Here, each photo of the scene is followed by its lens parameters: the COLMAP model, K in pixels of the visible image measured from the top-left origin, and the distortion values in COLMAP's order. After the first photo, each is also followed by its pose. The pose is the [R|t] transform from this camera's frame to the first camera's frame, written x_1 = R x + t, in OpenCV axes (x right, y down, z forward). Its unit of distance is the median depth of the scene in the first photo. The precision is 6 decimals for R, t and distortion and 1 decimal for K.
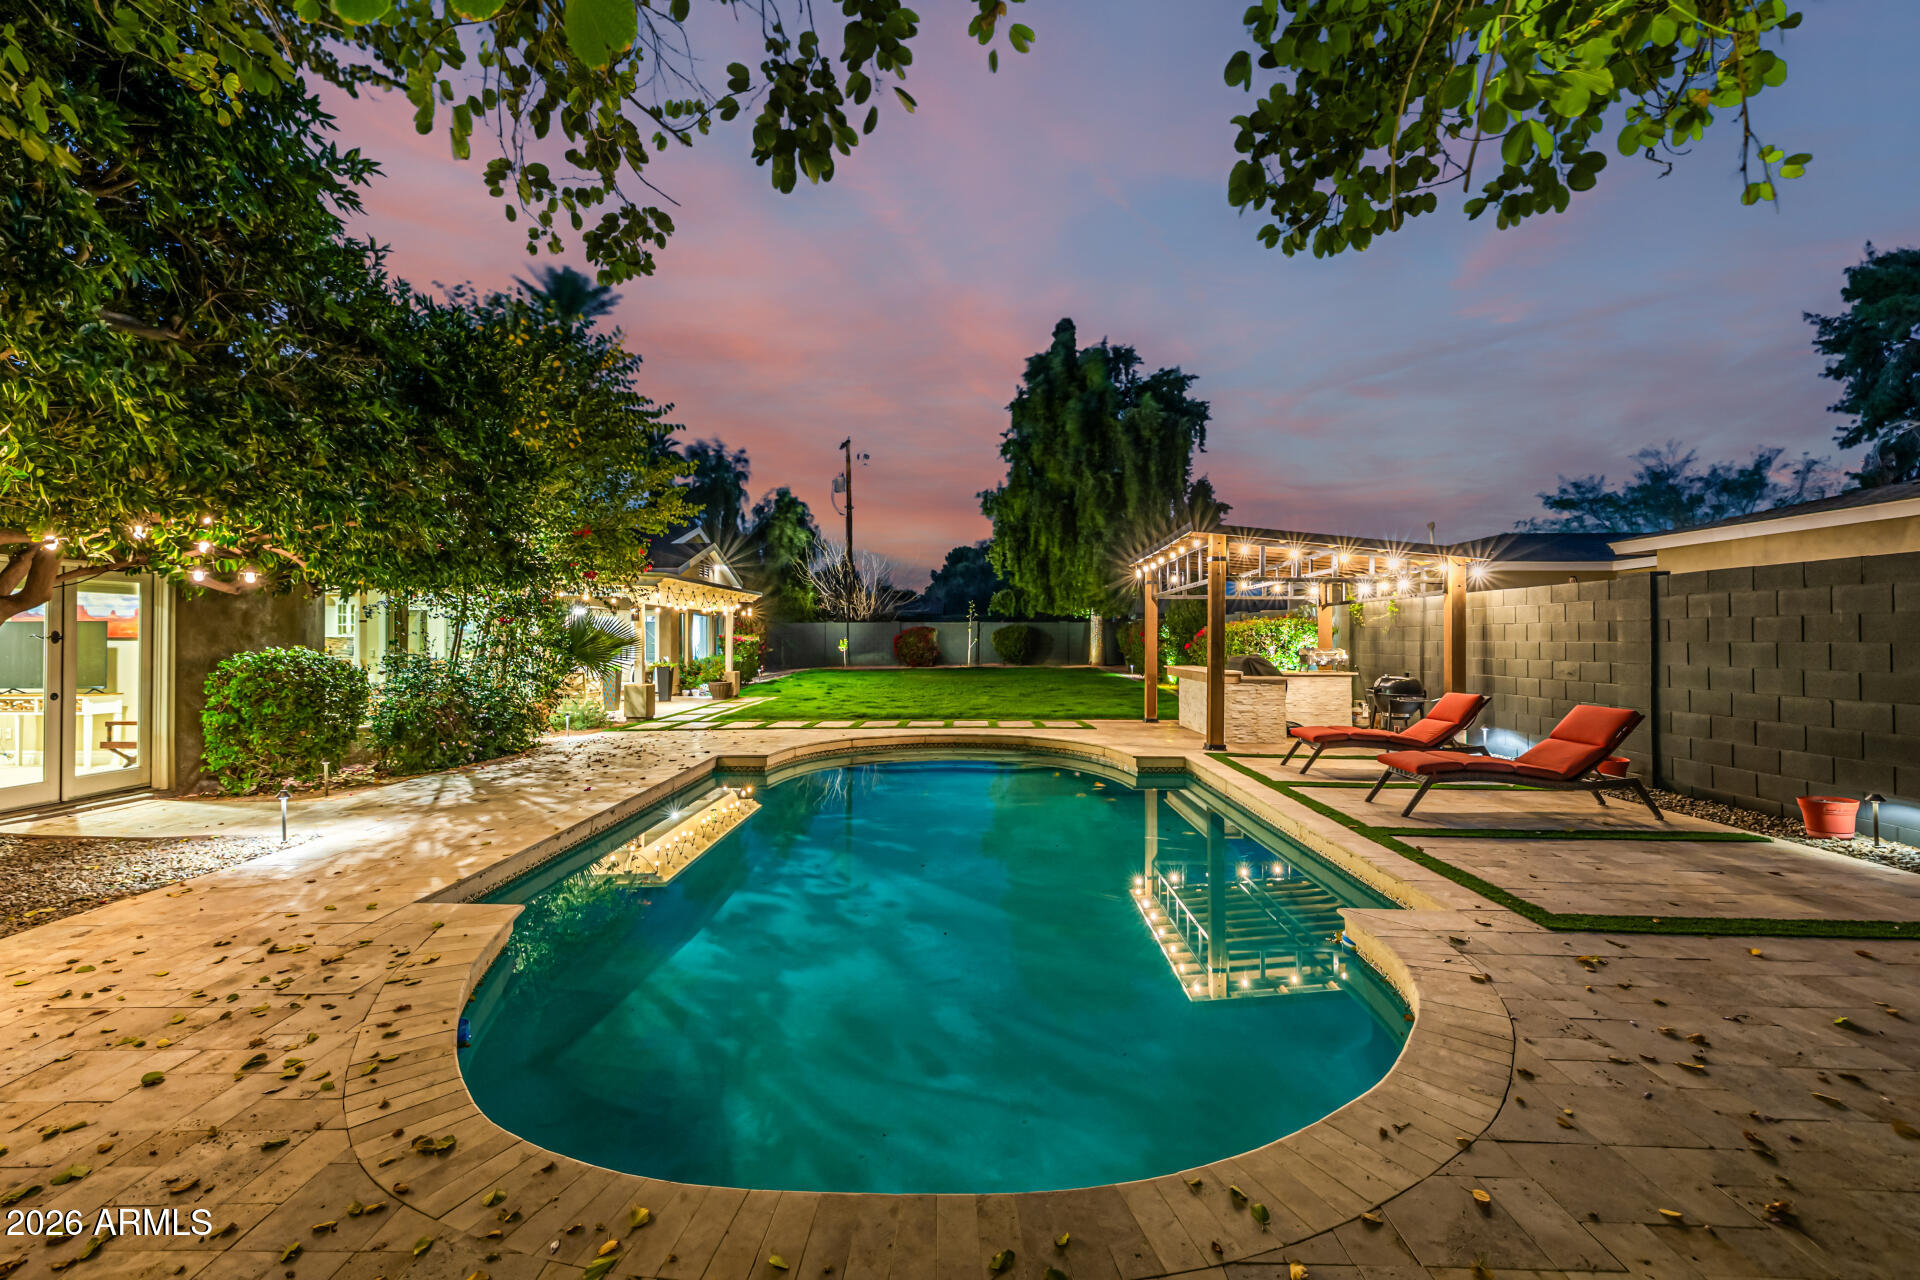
lens RADIAL K [[810.9, 0, 953.9], [0, 810.9, 629.5], [0, 0, 1]] dist [-0.001021, 0.001391]
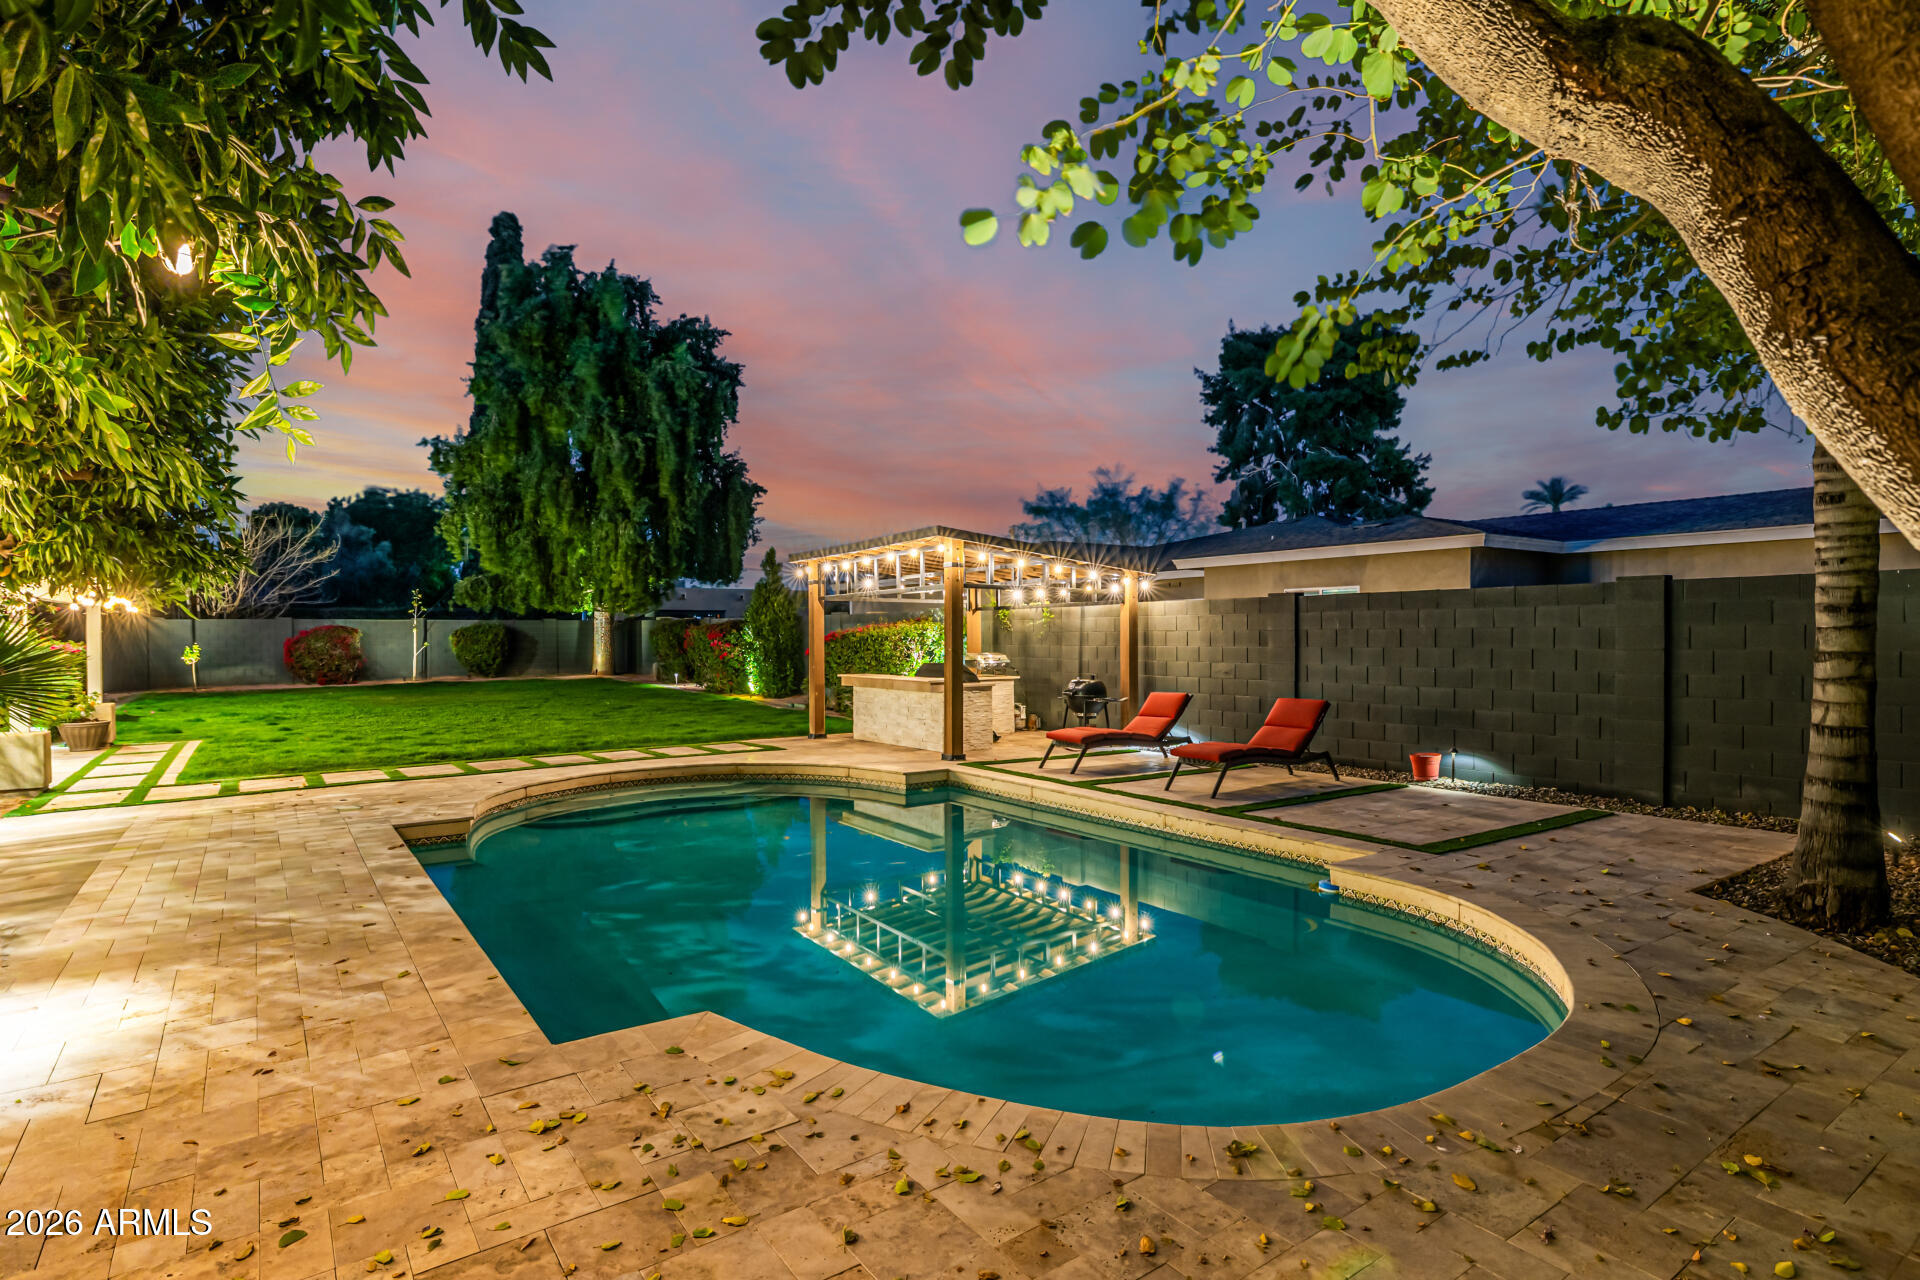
lens RADIAL K [[990.3, 0, 958.8], [0, 990.3, 650.0], [0, 0, 1]] dist [-0.002218, -0.000604]
pose [[0.801764, -0.014748, 0.597459, -0.143706], [-0.000501, 0.999679, 0.025349, -0.005470], [-0.597641, -0.020623, 0.801499, 0.014791]]
